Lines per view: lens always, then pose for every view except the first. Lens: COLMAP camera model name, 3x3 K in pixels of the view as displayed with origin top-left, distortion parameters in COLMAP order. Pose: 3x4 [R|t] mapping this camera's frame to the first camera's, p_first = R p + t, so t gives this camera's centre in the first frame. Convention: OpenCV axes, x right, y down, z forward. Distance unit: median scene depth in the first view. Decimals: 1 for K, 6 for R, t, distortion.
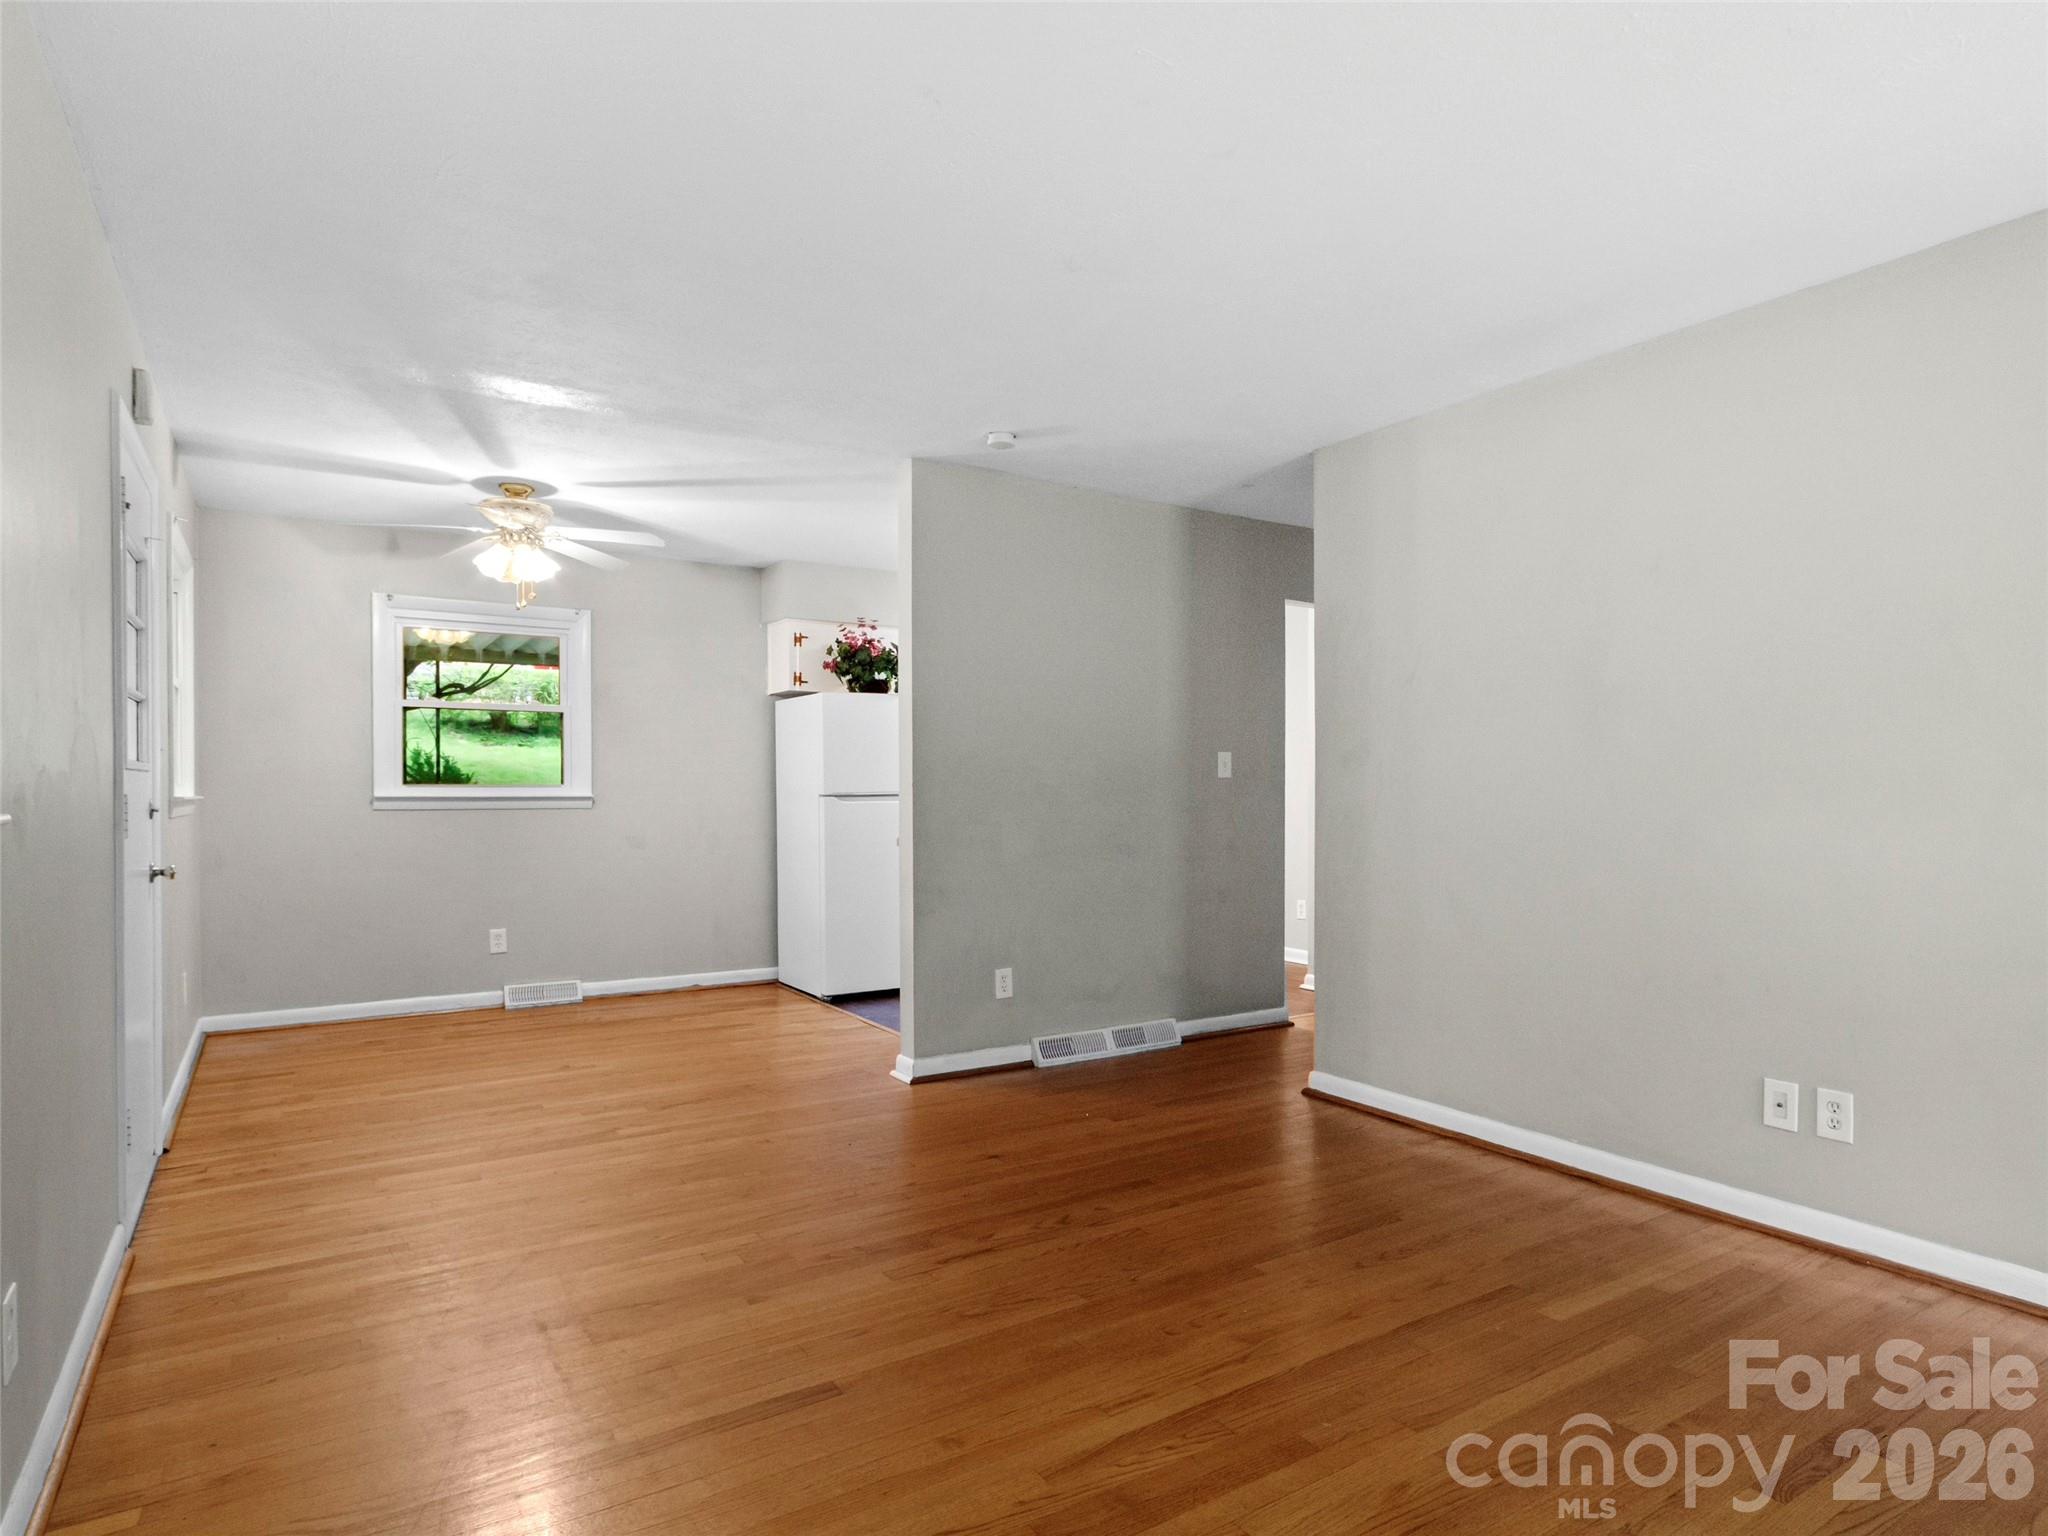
lens RADIAL K [[1136.8, 0, 1036.0], [0, 1136.8, 790.5], [0, 0, 1]] dist [0.005169, -0.003161]
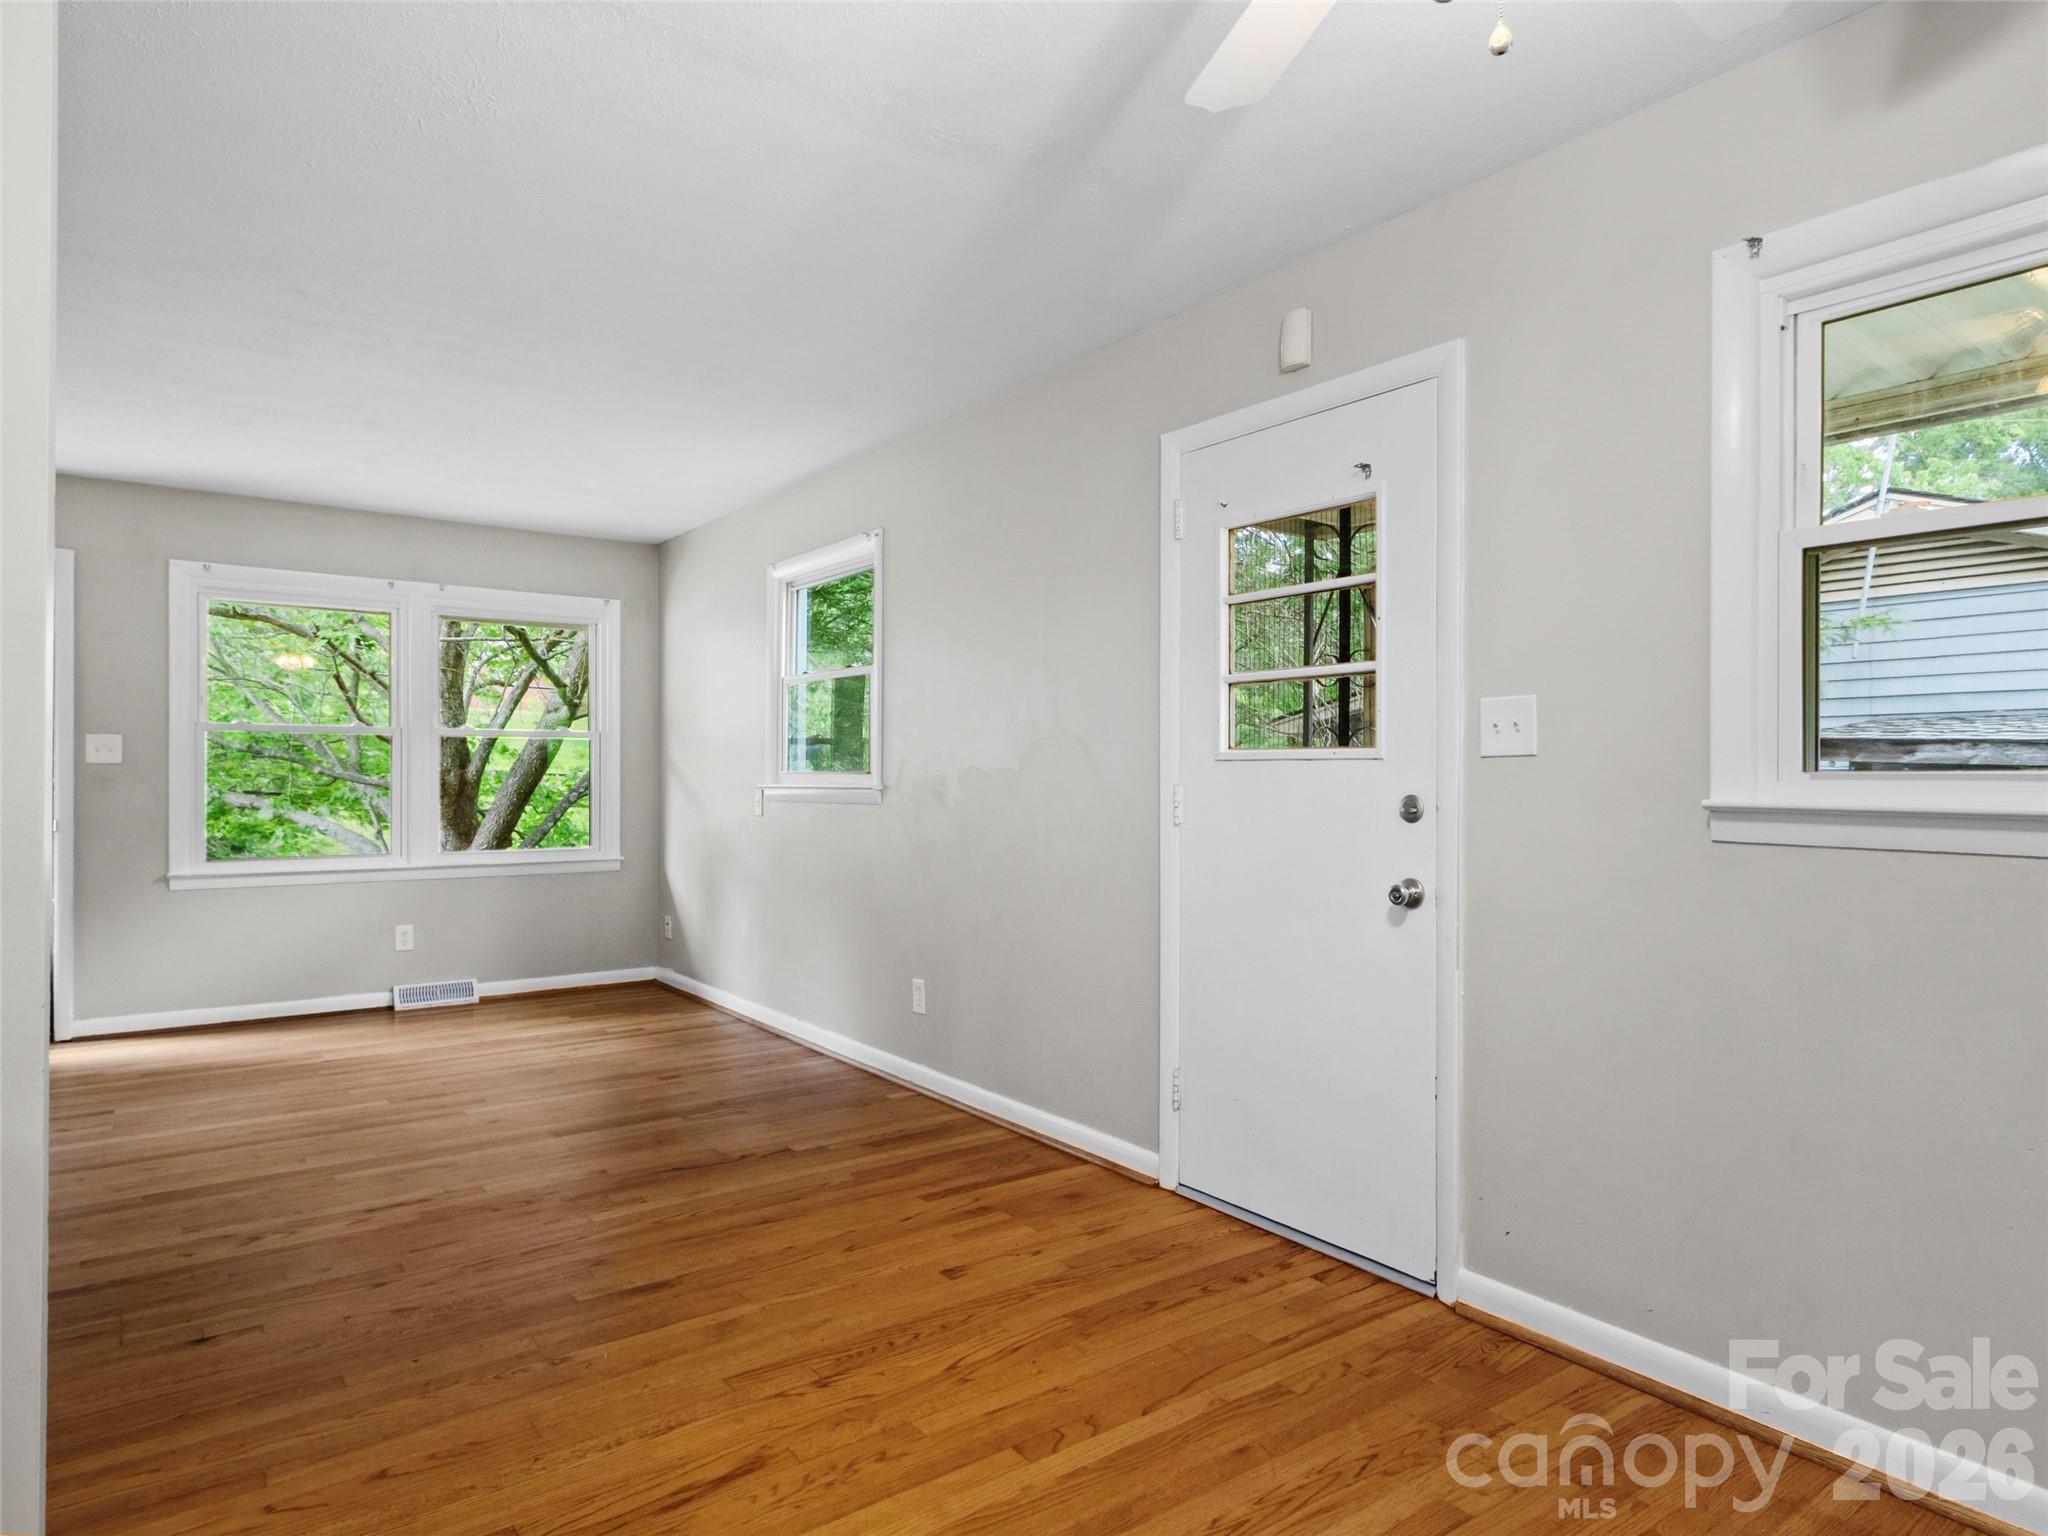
lens RADIAL K [[1189.1, 0, 1022.8], [0, 1189.1, 779.5], [0, 0, 1]] dist [0.002038, 0.000175]
pose [[-0.998340, -0.003886, -0.057456, -0.333856], [-0.004285, 0.999968, 0.006825, -0.004359], [0.057428, 0.007060, -0.998325, 1.226133]]
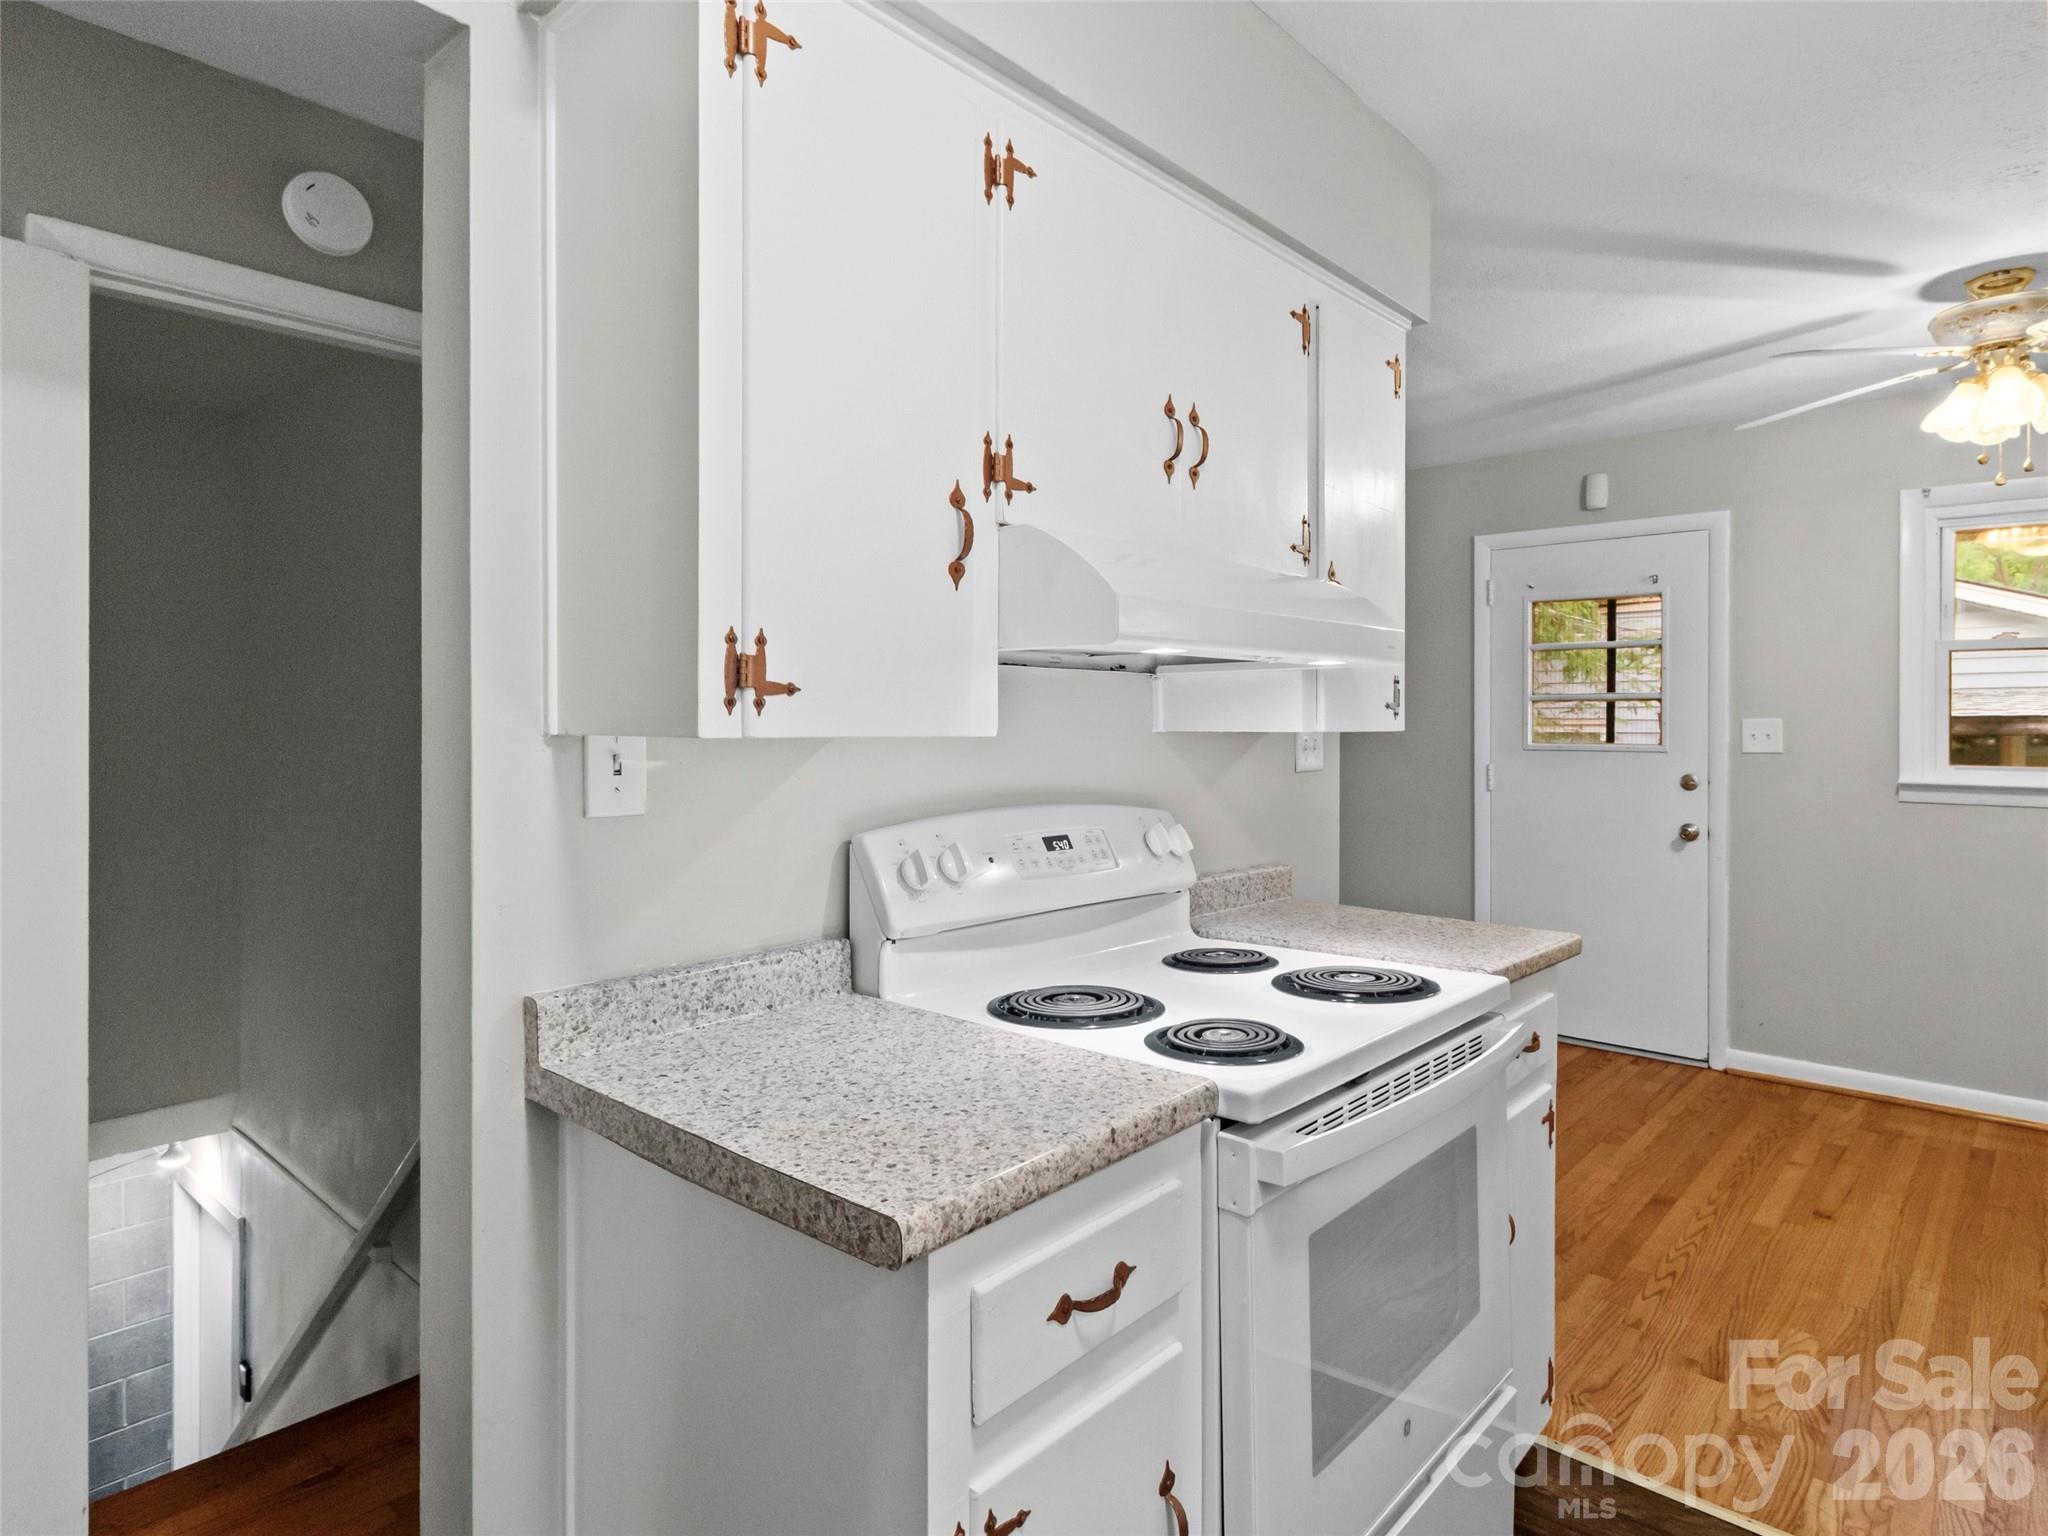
lens RADIAL K [[1136.8, 0, 1047.2], [0, 1136.8, 727.1], [0, 0, 1]] dist [0.005169, -0.003161]
pose [[-0.964585, -0.003699, -0.263748, 0.166290], [-0.005003, 0.999978, 0.004270, -0.031759], [0.263727, 0.005439, -0.964582, 1.411084]]
